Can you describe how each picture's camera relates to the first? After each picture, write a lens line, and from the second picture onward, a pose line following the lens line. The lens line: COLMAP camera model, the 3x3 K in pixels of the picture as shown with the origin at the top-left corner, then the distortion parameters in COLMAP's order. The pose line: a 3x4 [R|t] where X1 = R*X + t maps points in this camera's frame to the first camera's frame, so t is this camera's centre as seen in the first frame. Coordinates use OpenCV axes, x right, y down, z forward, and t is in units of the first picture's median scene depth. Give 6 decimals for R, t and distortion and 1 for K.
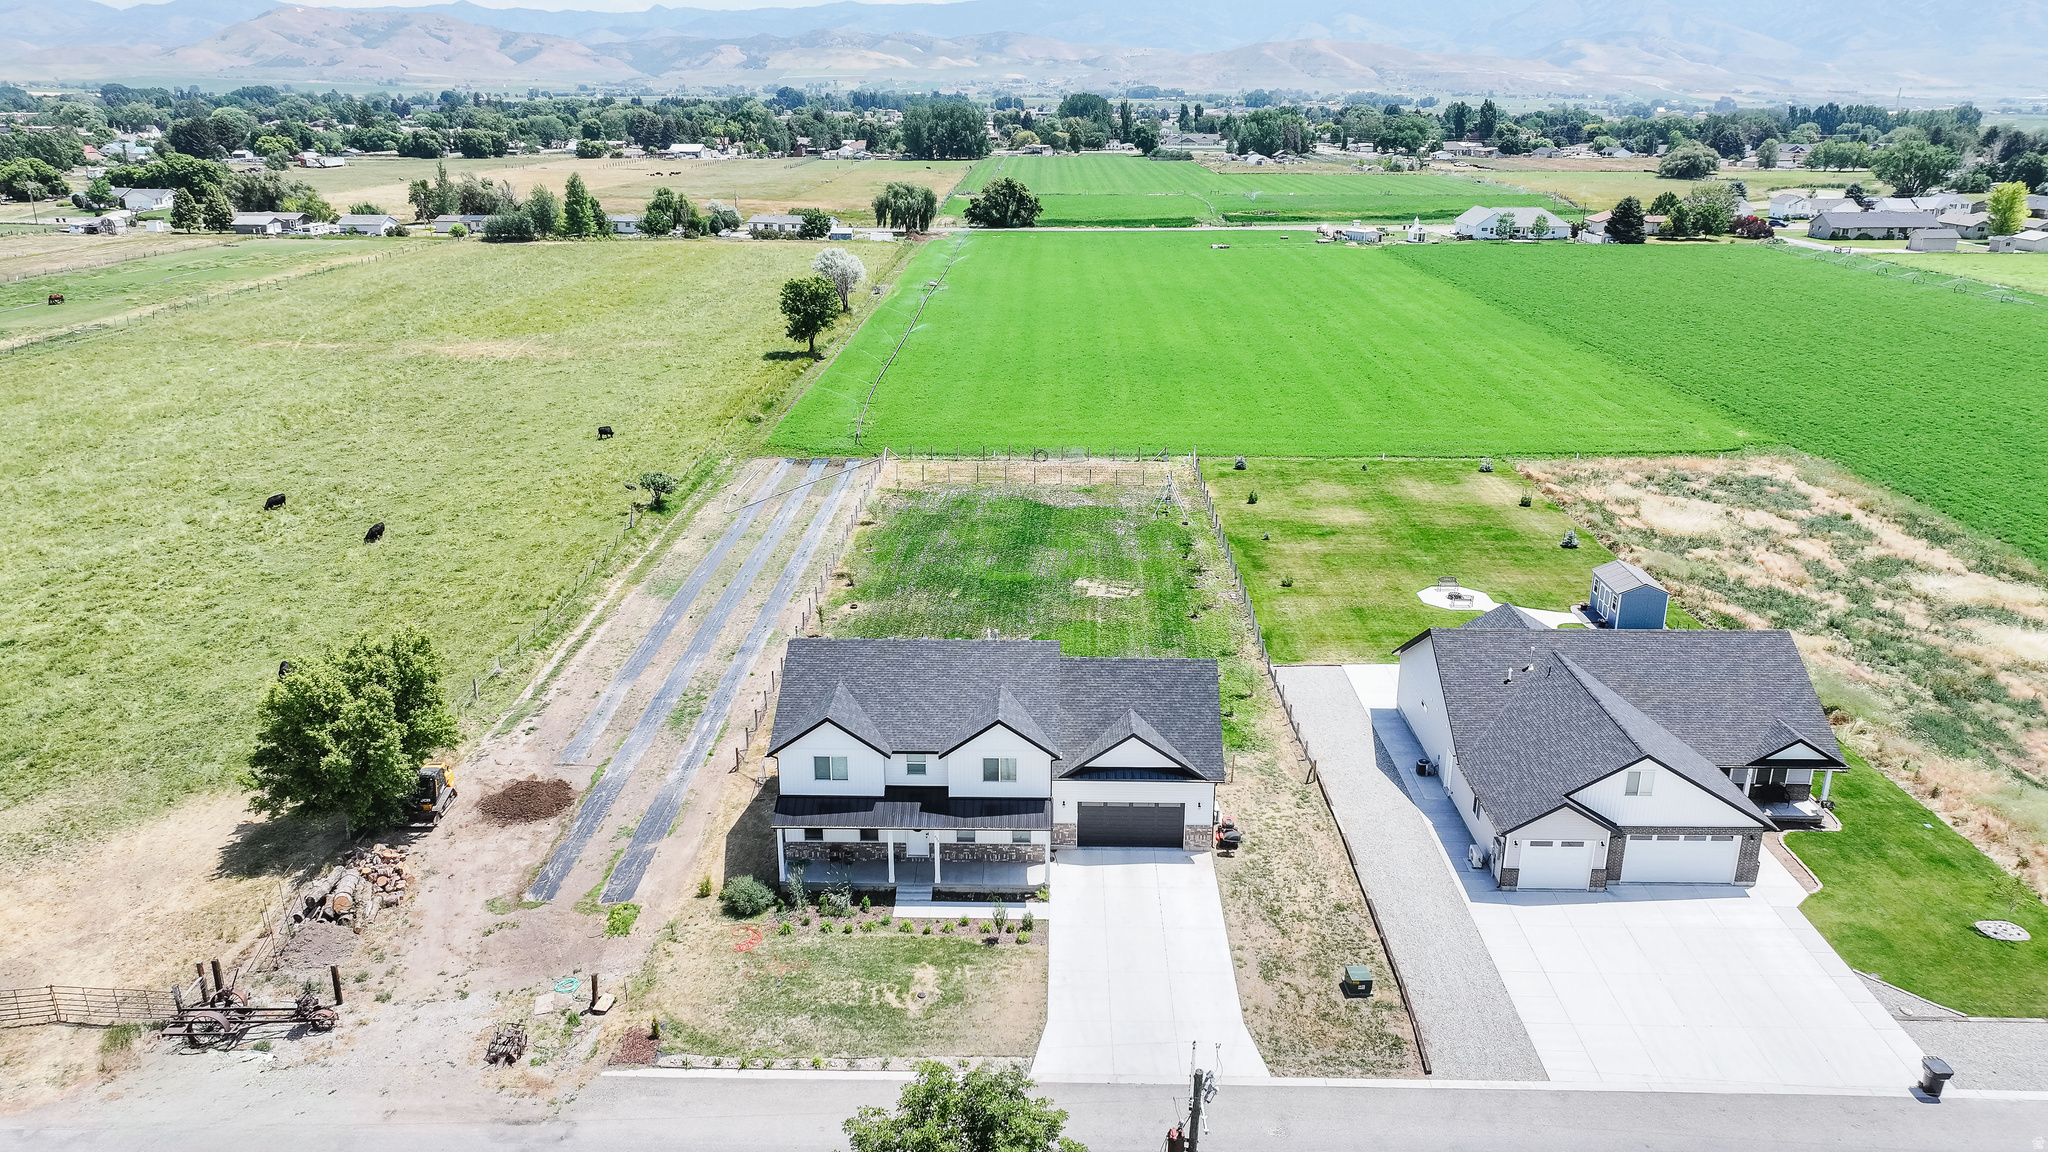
lens RADIAL K [[1415.8, 0, 1025.6], [0, 1415.8, 571.6], [0, 0, 1]] dist [-0.004257, 0.013922]
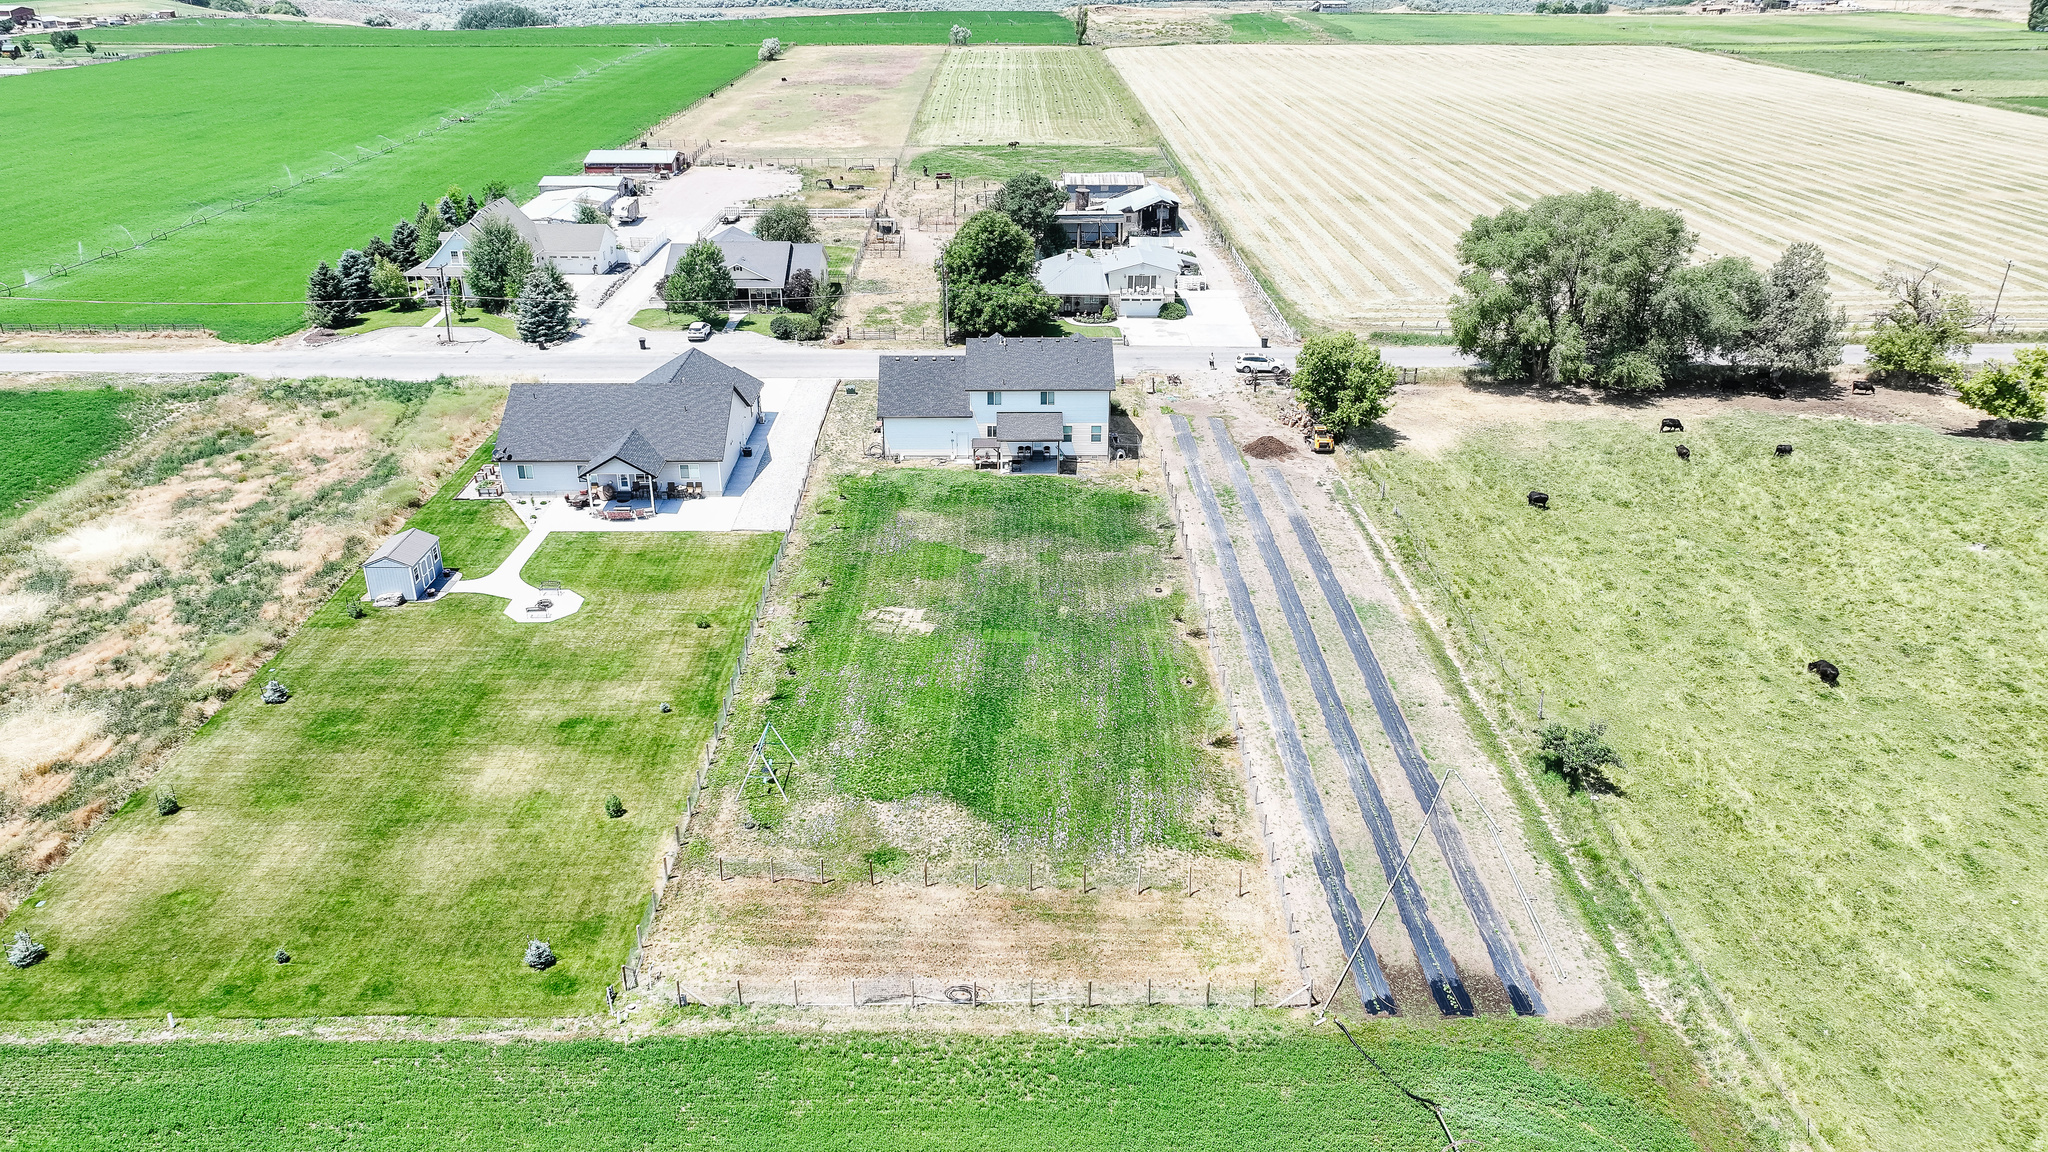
lens RADIAL K [[1415.8, 0, 1020.6], [0, 1415.8, 562.4], [0, 0, 1]] dist [-0.004257, 0.013922]
pose [[-0.999615, 0.009616, -0.026011, 0.002701], [-0.010828, 0.728171, 0.685310, -0.642721], [0.025530, 0.685328, -0.727787, 1.625397]]
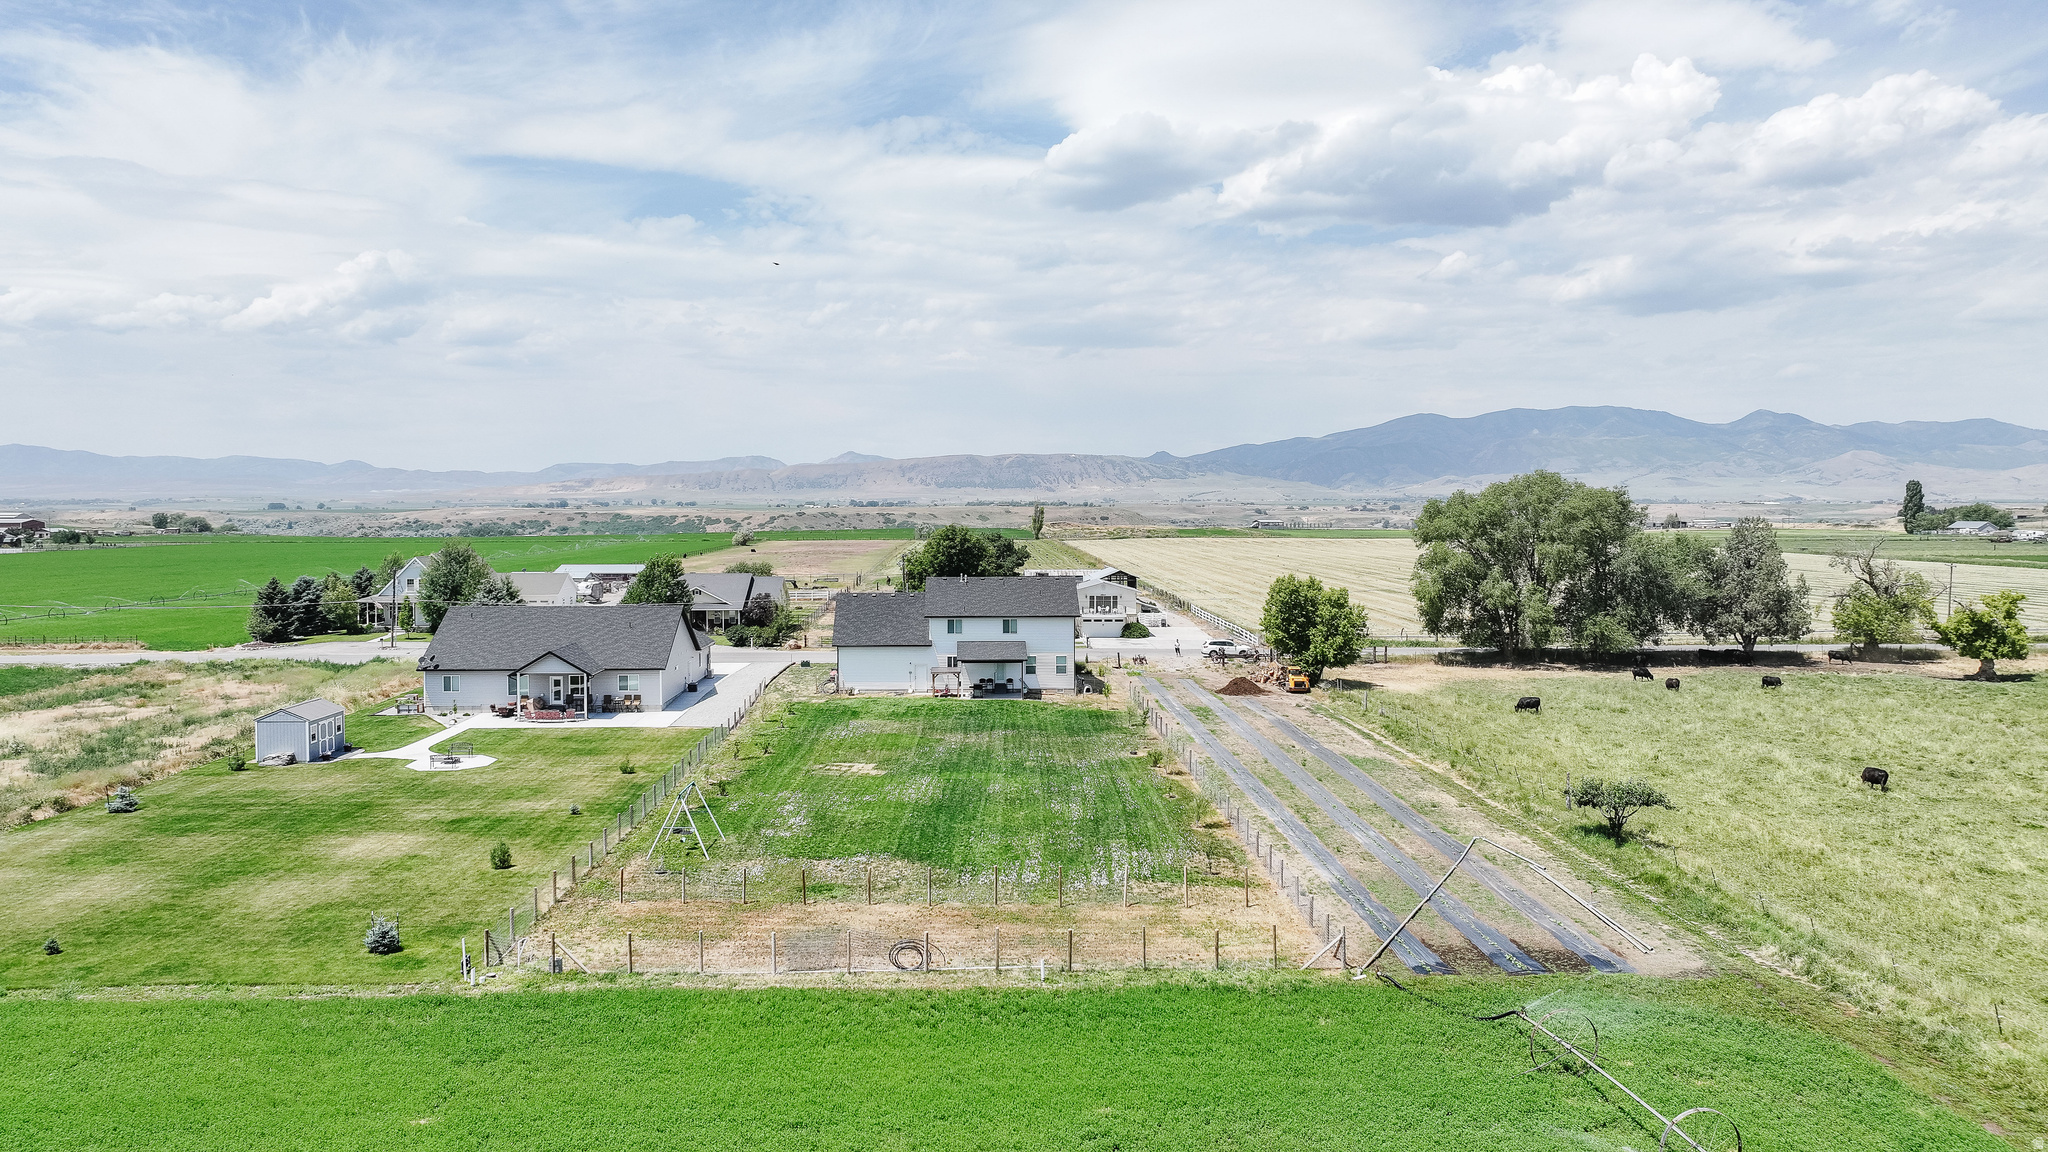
lens RADIAL K [[1415.8, 0, 1019.2], [0, 1415.8, 576.6], [0, 0, 1]] dist [-0.004257, 0.013922]
pose [[-0.998472, -0.001901, -0.055219, 0.003674], [-0.022367, 0.927762, 0.372501, -0.396430], [0.050522, 0.373167, -0.926388, 1.711514]]
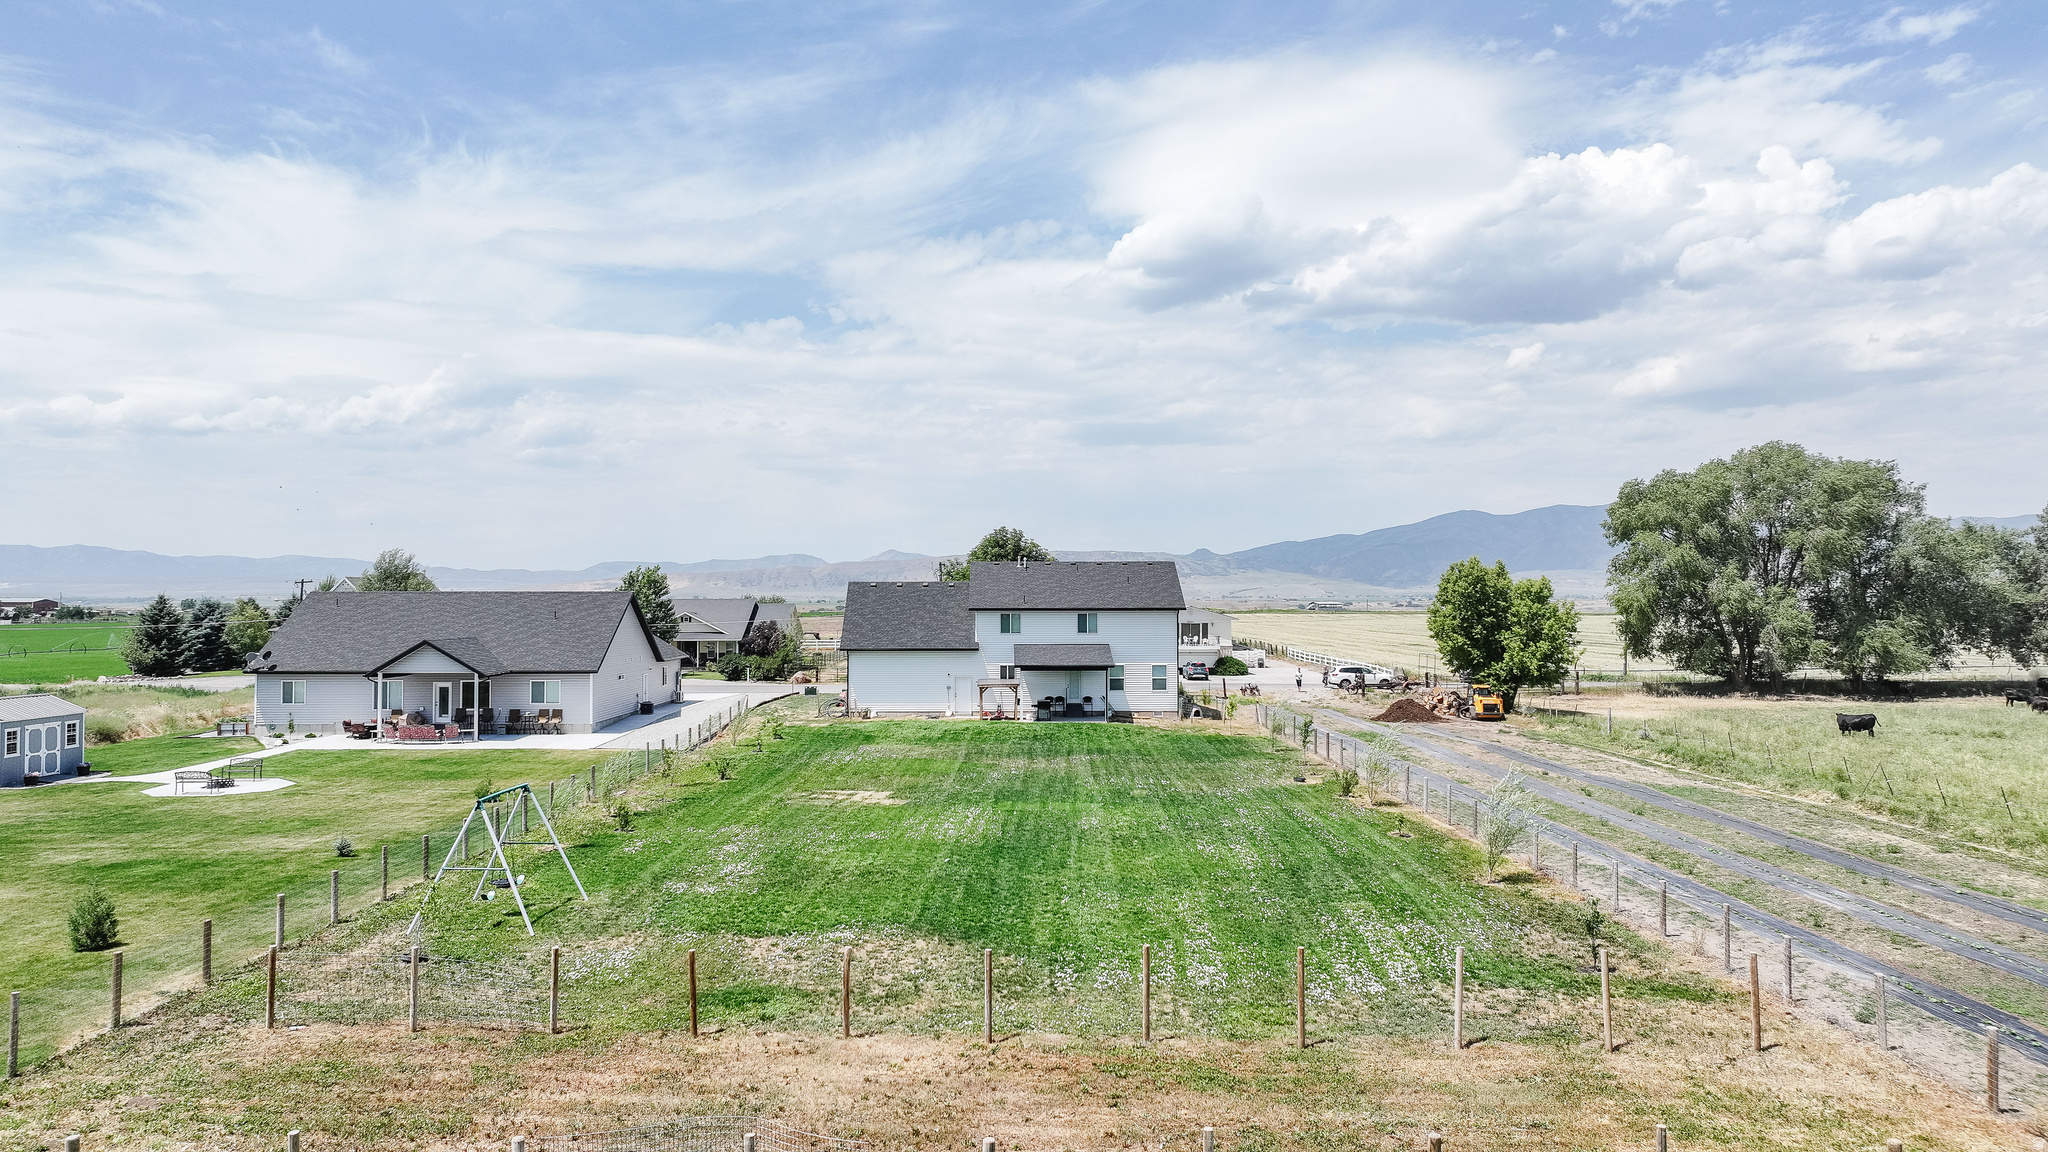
lens RADIAL K [[1415.8, 0, 1027.3], [0, 1415.8, 540.9], [0, 0, 1]] dist [-0.004257, 0.013922]
pose [[-0.999460, -0.006913, -0.032133, 0.009593], [-0.015750, 0.958816, 0.283592, -0.213385], [0.028850, 0.283945, -0.958407, 1.442415]]
